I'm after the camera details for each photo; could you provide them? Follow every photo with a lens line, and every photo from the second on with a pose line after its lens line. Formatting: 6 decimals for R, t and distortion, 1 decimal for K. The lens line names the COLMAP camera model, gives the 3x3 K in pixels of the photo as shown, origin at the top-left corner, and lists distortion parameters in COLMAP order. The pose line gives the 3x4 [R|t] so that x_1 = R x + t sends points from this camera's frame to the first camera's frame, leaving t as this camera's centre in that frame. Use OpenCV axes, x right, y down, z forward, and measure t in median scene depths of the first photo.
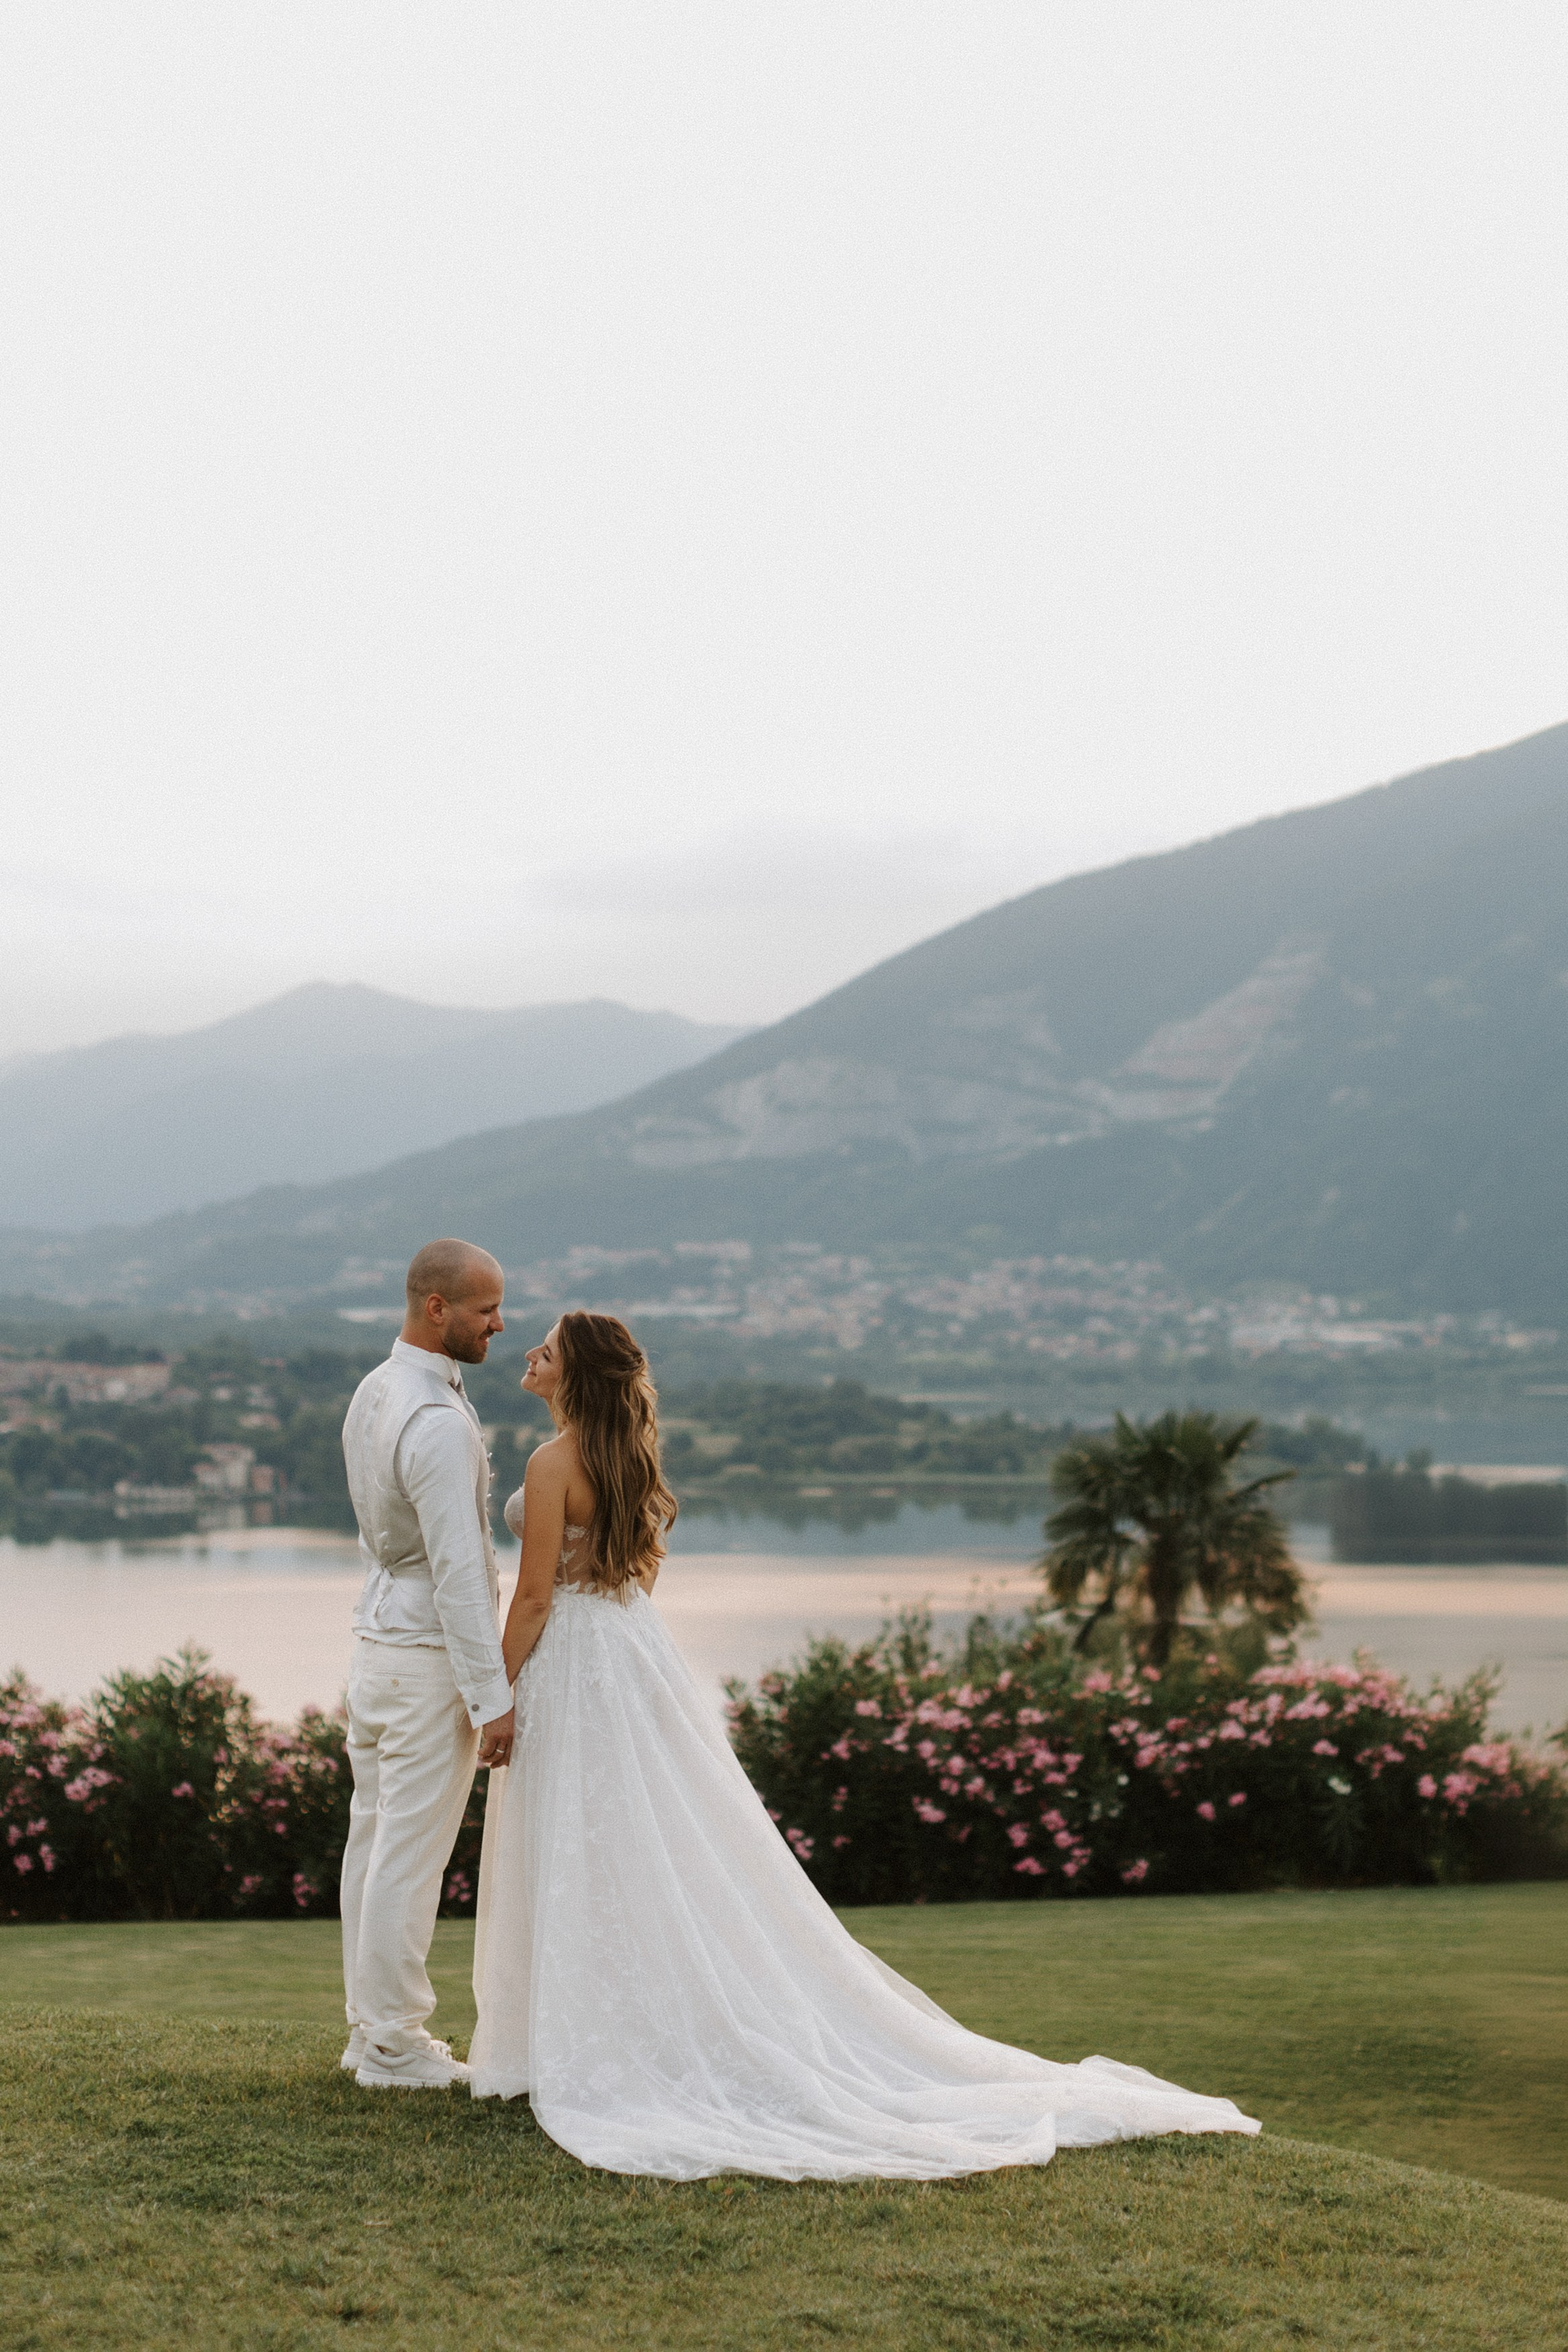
lens RADIAL K [[4734.5, 0, 783.0], [0, 4734.5, 875.1], [0, 0, 1]] dist [0.019633, 0.252230]
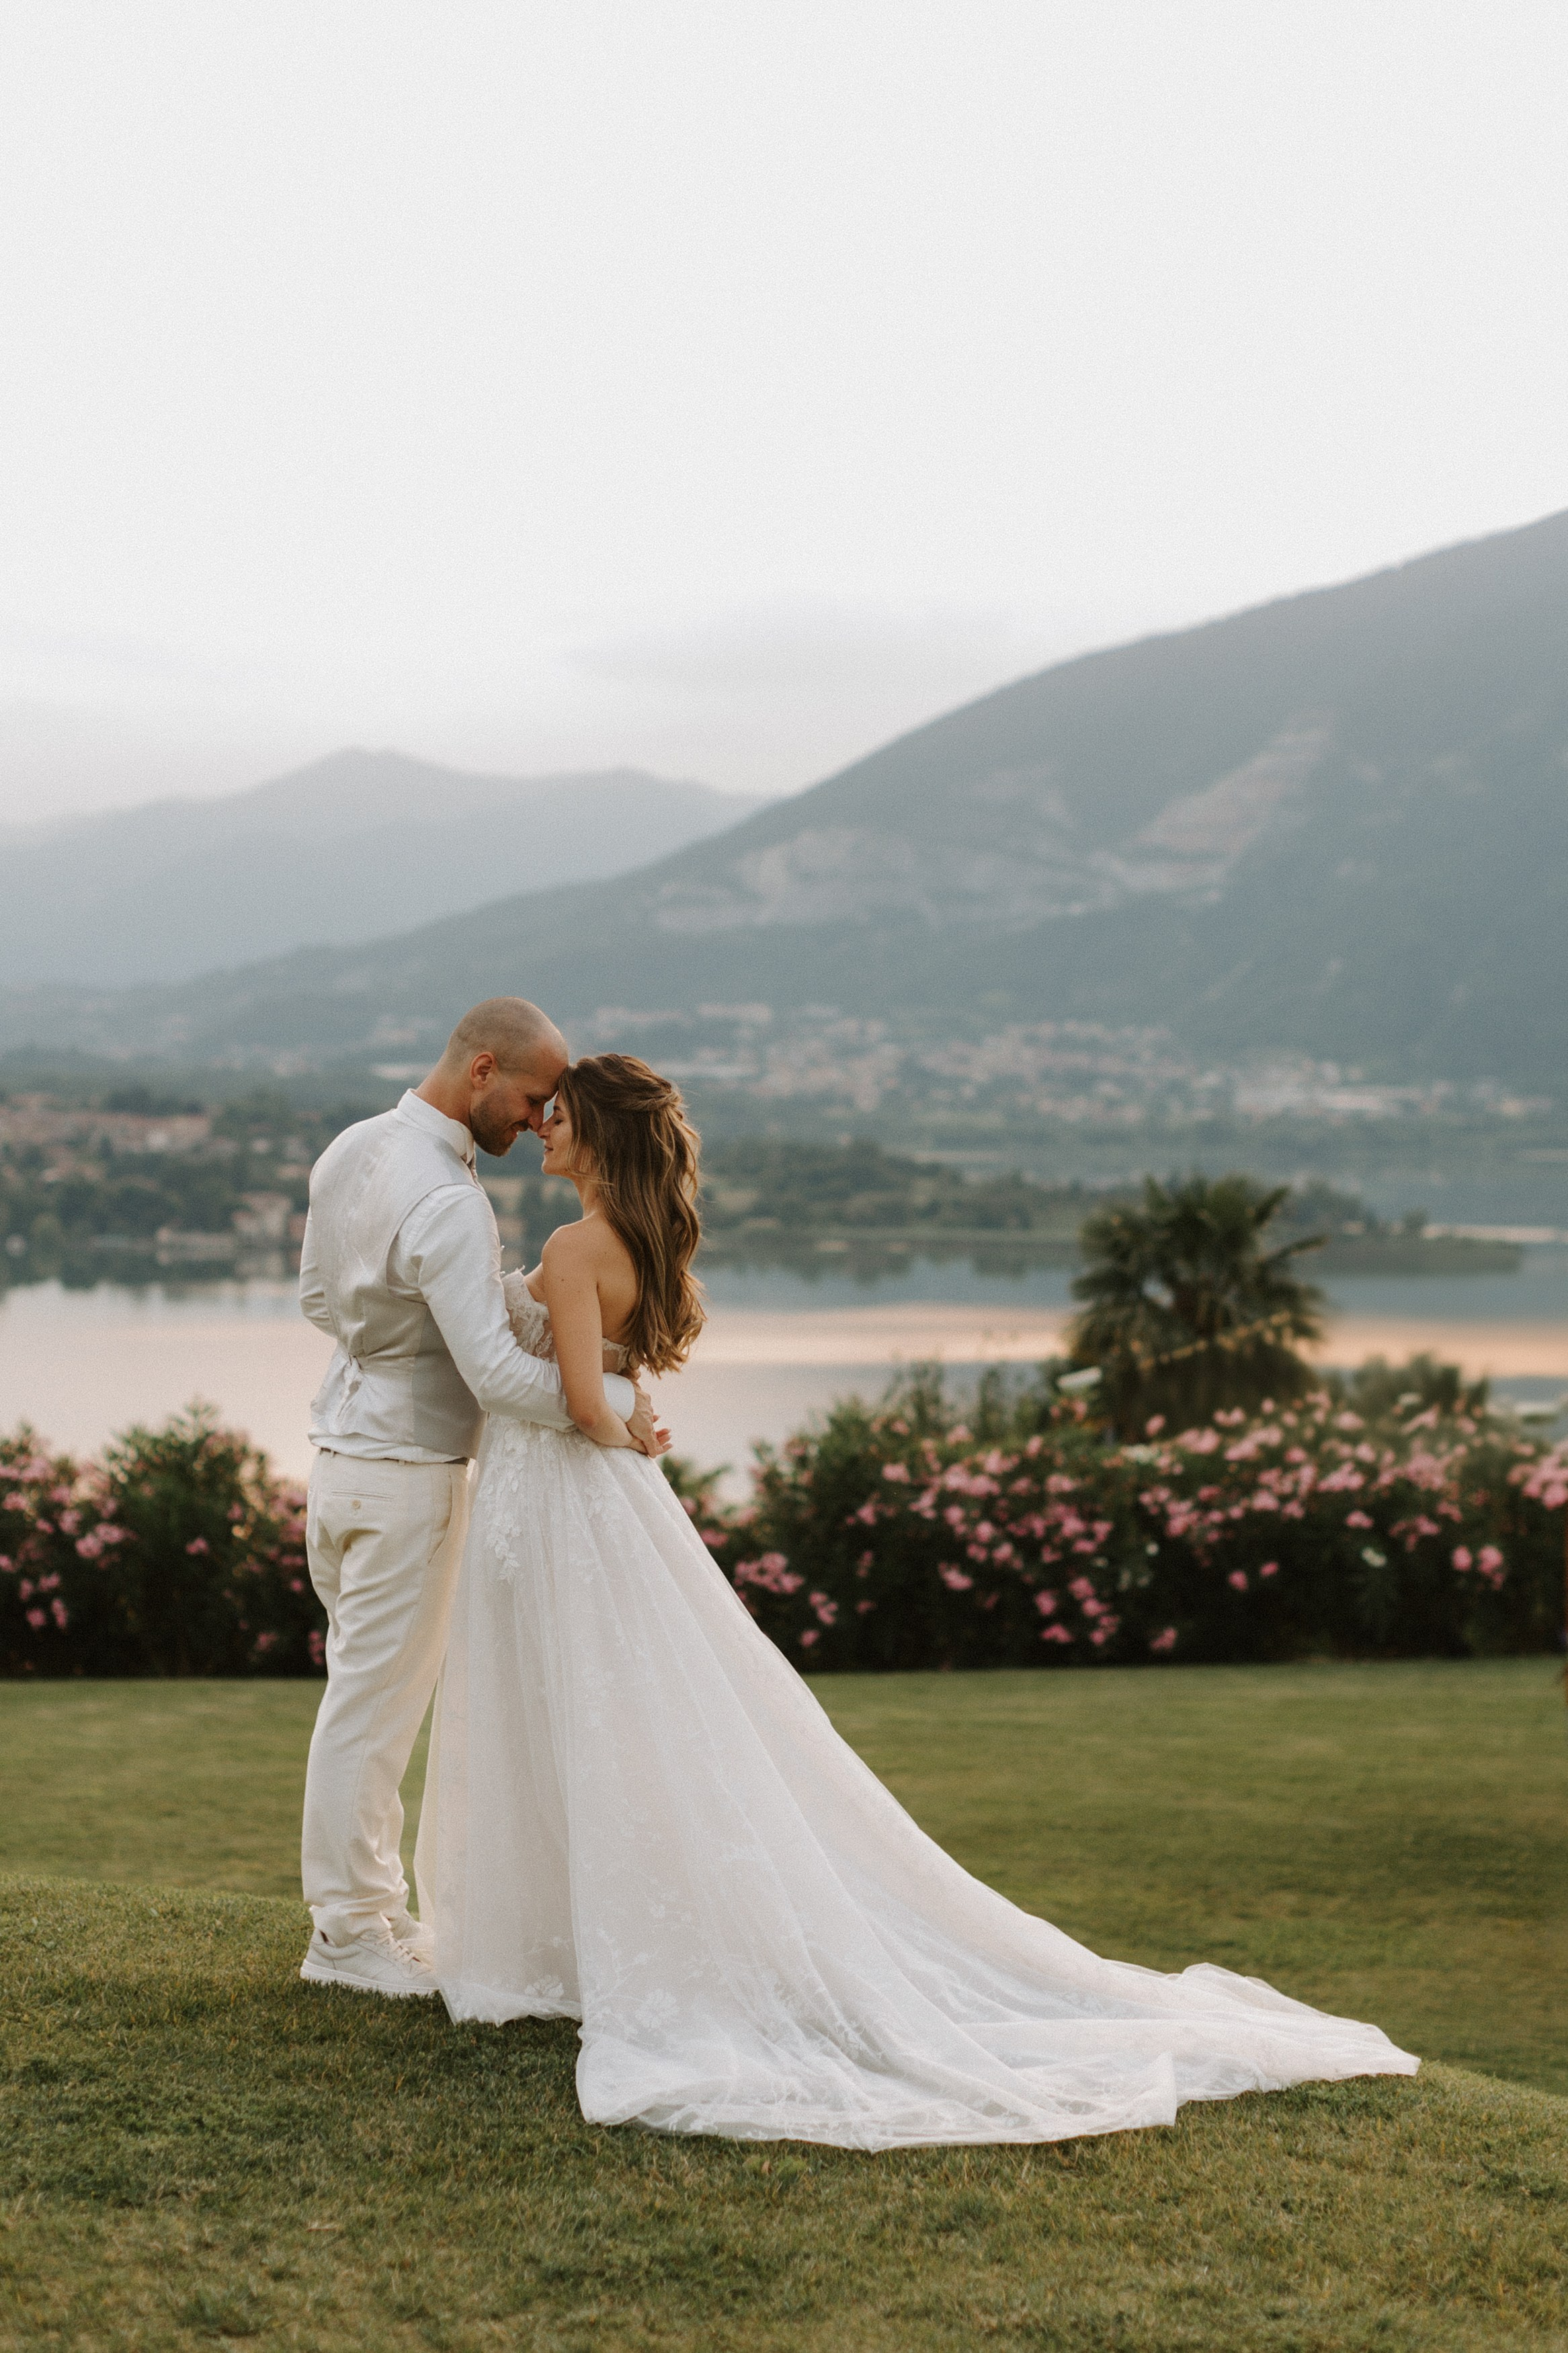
lens RADIAL K [[4198.7, 0, 784.0], [0, 4198.7, 1176.5], [0, 0, 1]] dist [-0.002087, -0.042210]
pose [[0.999940, 0.010900, -0.000606, -0.005097], [-0.010757, 0.993231, 0.115660, 0.014374], [0.001862, -0.115647, 0.993289, 0.143295]]
